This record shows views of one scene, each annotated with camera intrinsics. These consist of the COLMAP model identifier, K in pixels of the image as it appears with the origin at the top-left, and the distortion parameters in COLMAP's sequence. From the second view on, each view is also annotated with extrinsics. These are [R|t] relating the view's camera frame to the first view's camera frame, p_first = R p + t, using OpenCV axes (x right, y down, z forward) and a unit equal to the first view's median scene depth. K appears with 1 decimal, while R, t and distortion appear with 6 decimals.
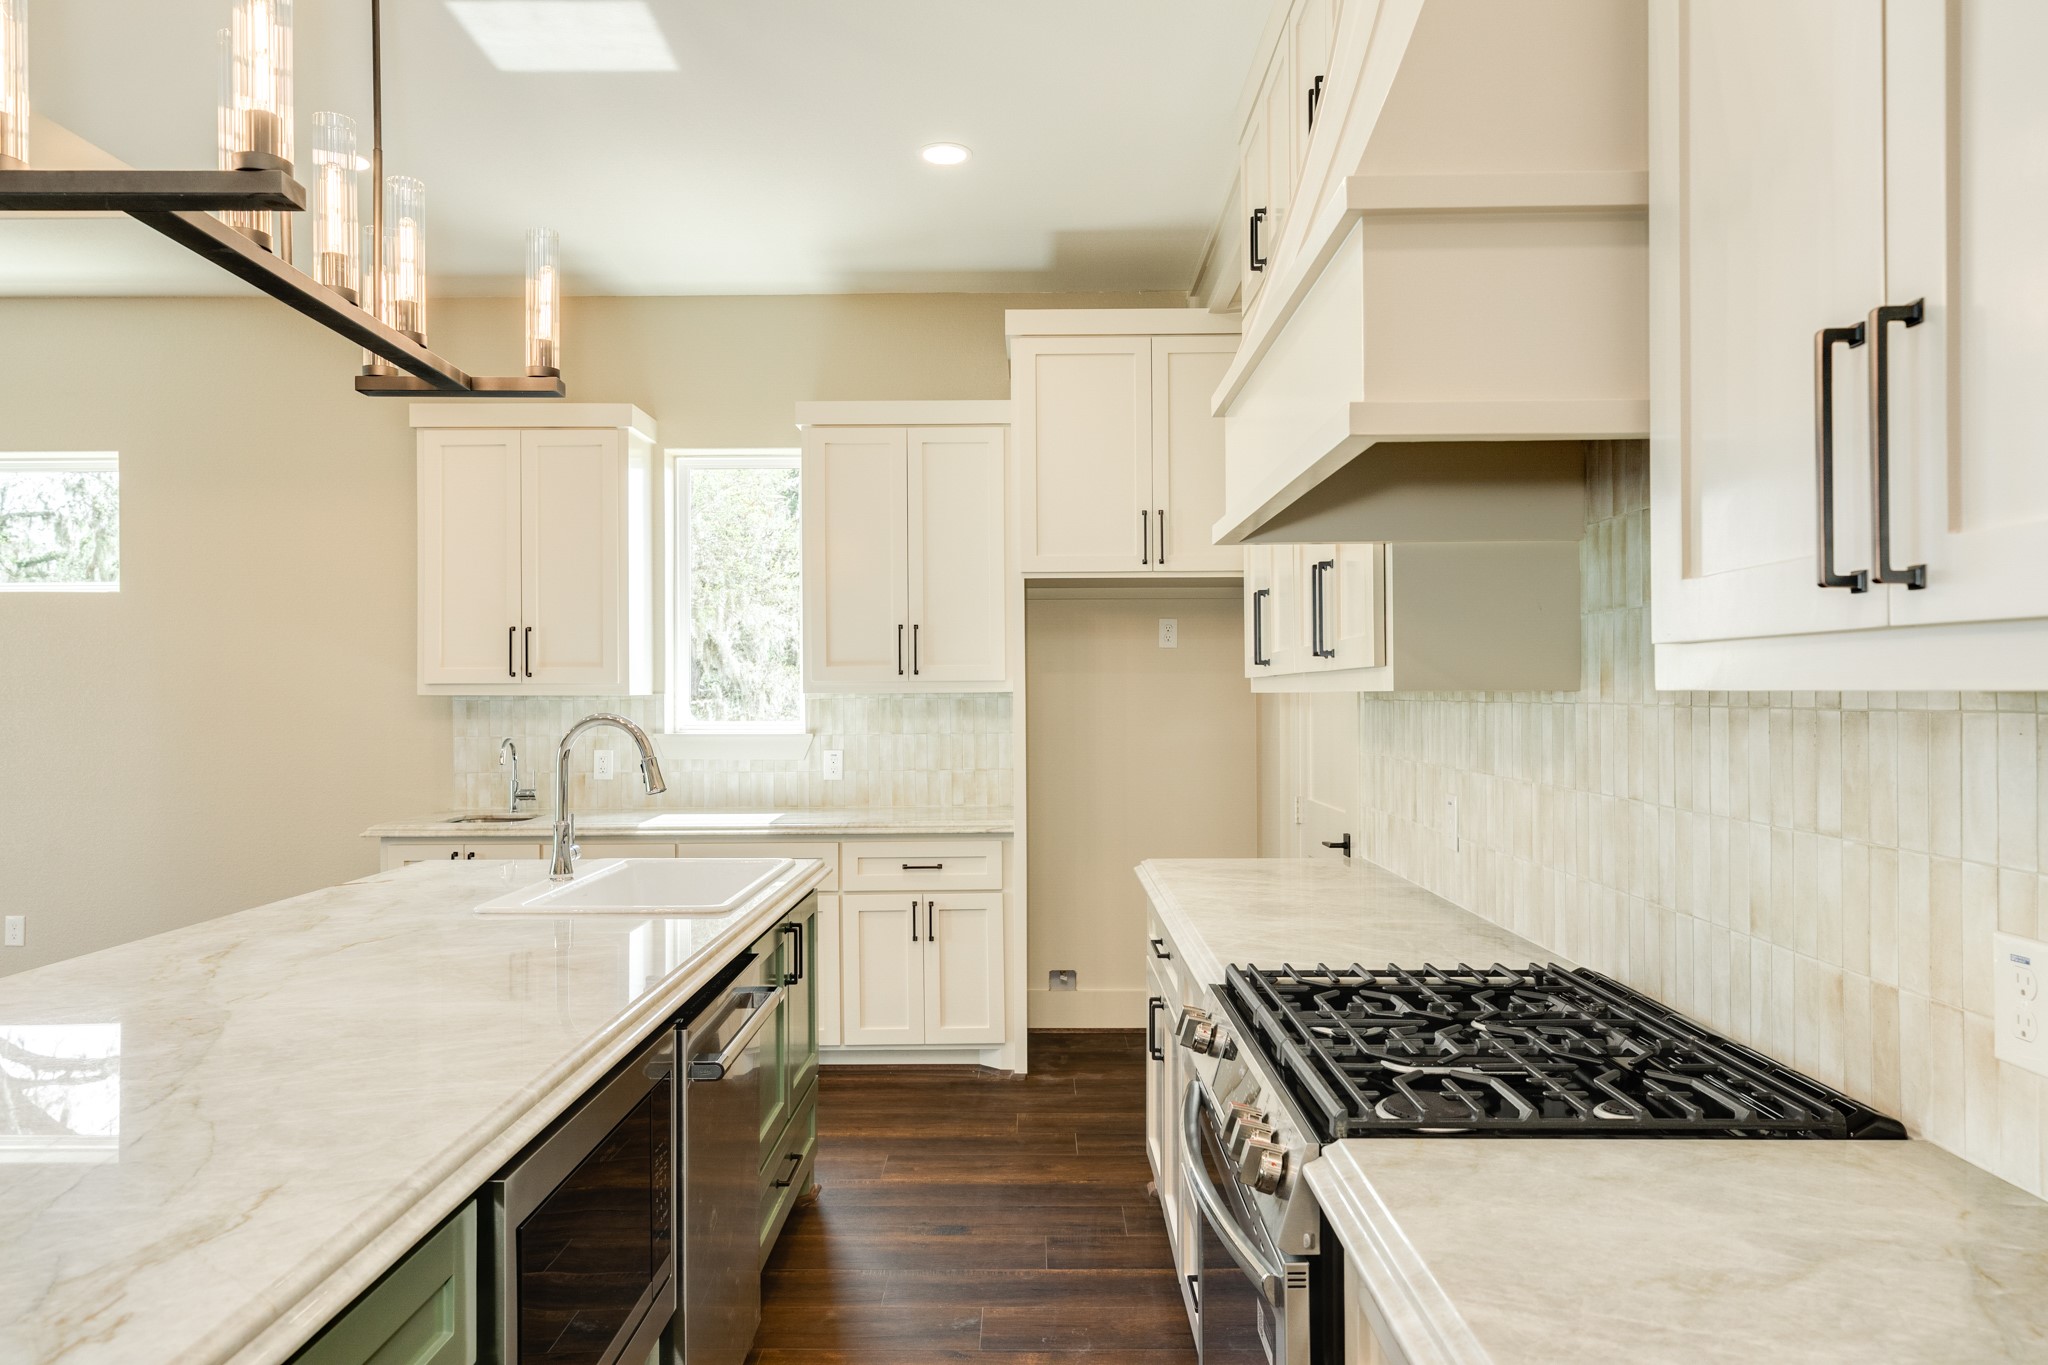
lens RADIAL K [[1336.9, 0, 1019.6], [0, 1336.9, 686.6], [0, 0, 1]] dist [0.003349, 0.002012]
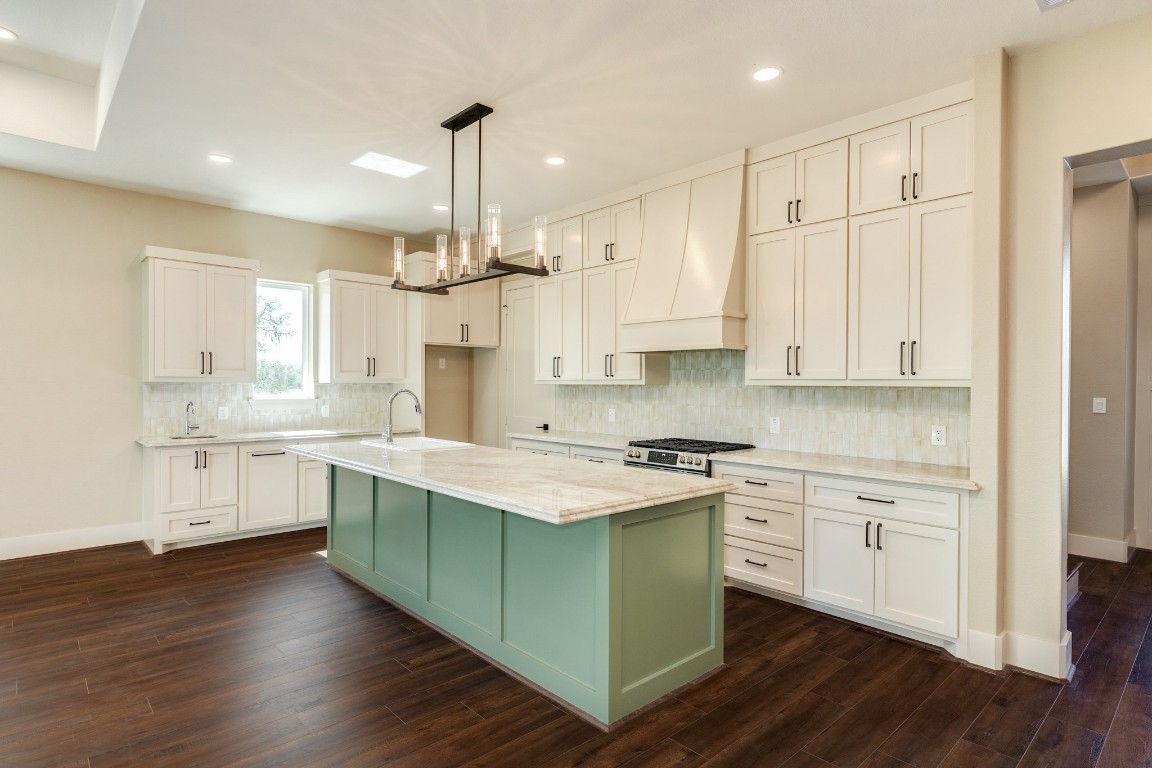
lens RADIAL K [[611.1, 0, 601.4], [0, 611.1, 384.1], [0, 0, 1]] dist [-0.000159, -0.000327]
pose [[0.712054, 0.008536, 0.702073, -0.623885], [-0.011777, 0.999931, -0.000213, 0.001668], [-0.702026, -0.008117, 0.712105, -0.208866]]
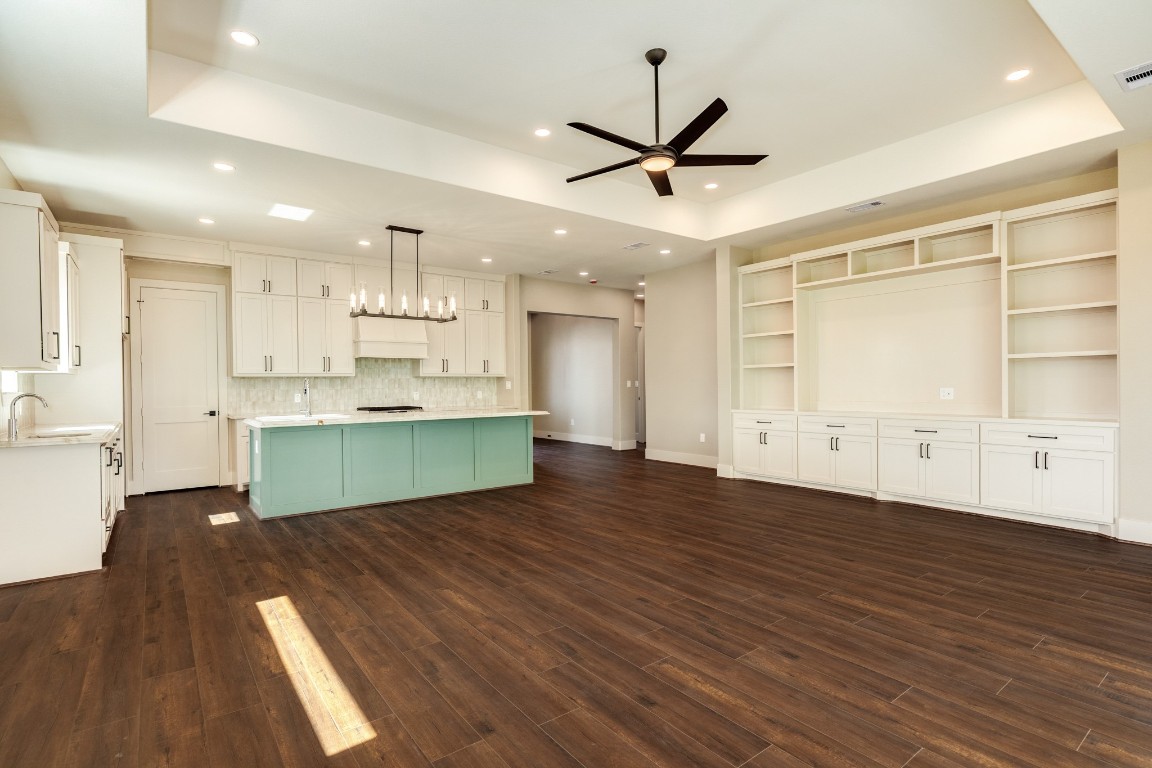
lens RADIAL K [[538.9, 0, 561.3], [0, 538.9, 389.4], [0, 0, 1]] dist [-0.003444, -0.000241]
pose [[-0.605243, 0.003958, 0.796031, -1.396818], [0.009997, 0.999947, 0.002629, 0.039146], [-0.795978, 0.009549, -0.605250, 0.897372]]
